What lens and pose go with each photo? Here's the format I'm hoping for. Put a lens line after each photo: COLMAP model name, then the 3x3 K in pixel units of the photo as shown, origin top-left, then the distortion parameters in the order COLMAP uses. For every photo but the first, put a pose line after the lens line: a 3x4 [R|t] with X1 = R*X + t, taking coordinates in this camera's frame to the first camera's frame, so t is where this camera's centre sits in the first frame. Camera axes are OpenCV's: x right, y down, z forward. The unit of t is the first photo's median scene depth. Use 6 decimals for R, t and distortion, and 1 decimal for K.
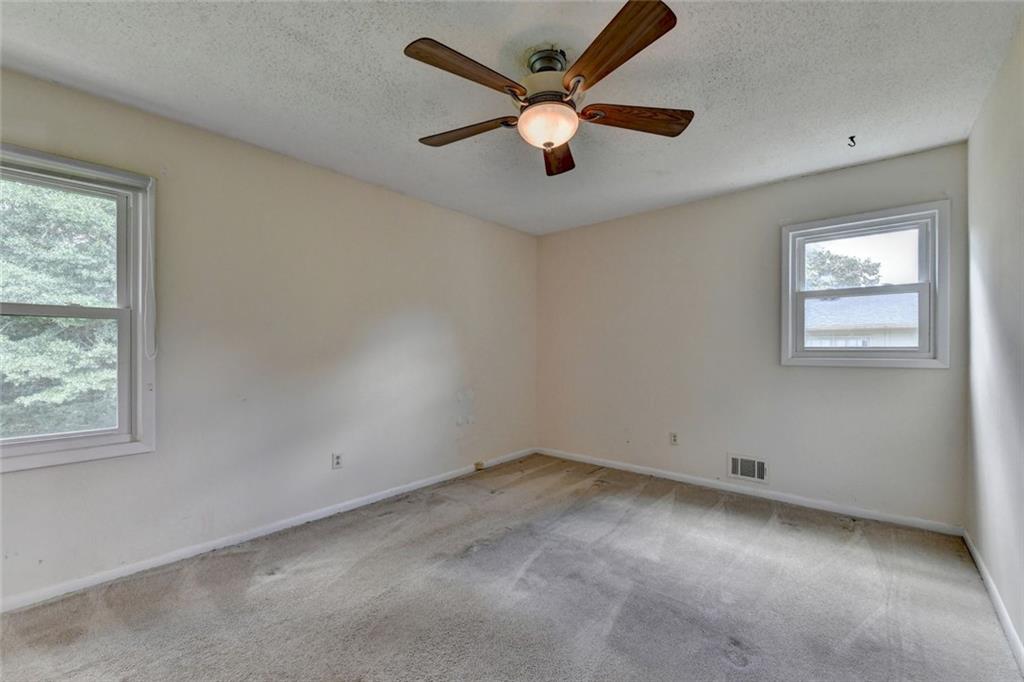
lens RADIAL K [[427.5, 0, 511.3], [0, 427.5, 354.2], [0, 0, 1]] dist [-0.006827, -0.000271]
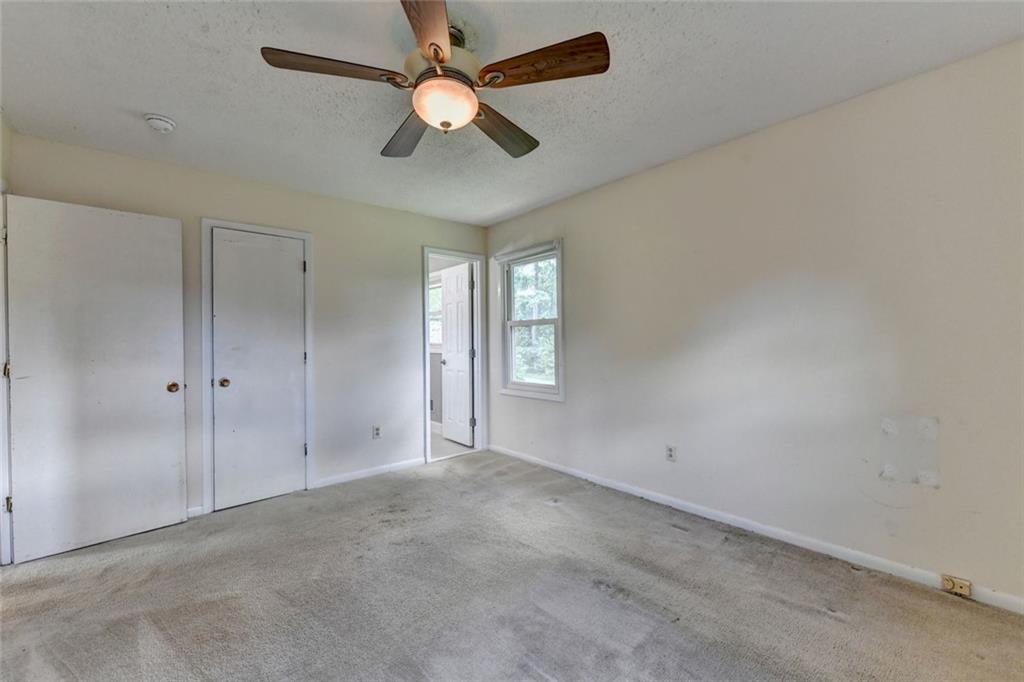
lens RADIAL K [[415.1, 0, 513.5], [0, 415.1, 338.9], [0, 0, 1]] dist [-0.007454, -0.000505]
pose [[-0.135420, -0.001214, -0.990788, 0.588316], [-0.004278, 0.999991, -0.000640, -0.013356], [0.990779, 0.004152, -0.135424, 0.756347]]
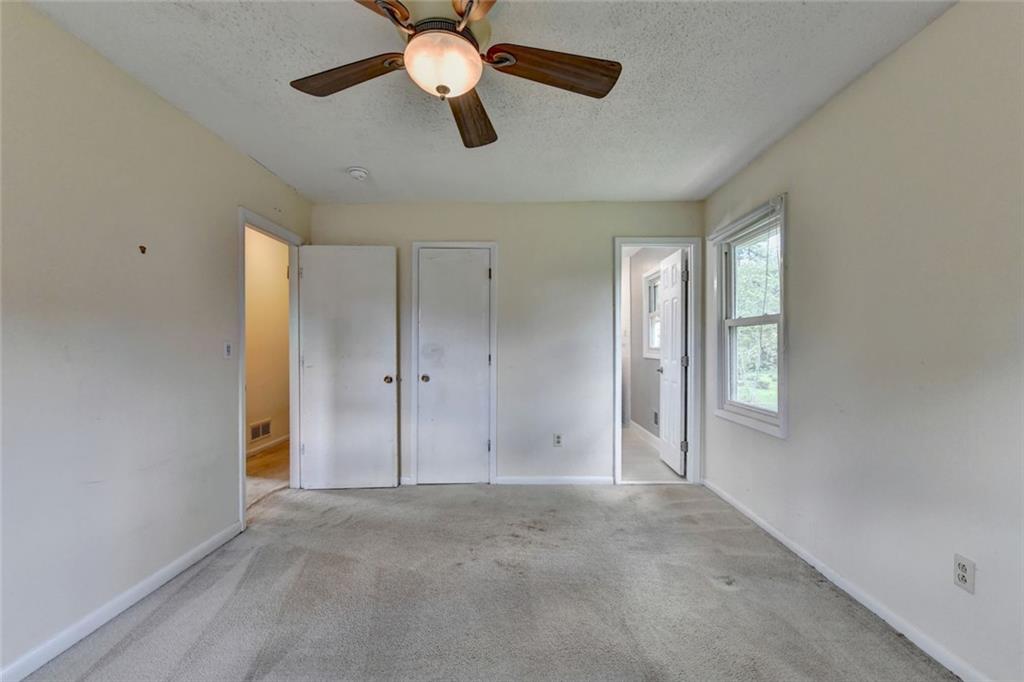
lens RADIAL K [[423.6, 0, 515.6], [0, 423.6, 345.6], [0, 0, 1]] dist [-0.006694, -0.000362]
pose [[-0.753398, 0.001257, -0.657564, 0.306487], [-0.010577, 0.999846, 0.014030, -0.018665], [0.657480, 0.017525, -0.753268, 1.005126]]
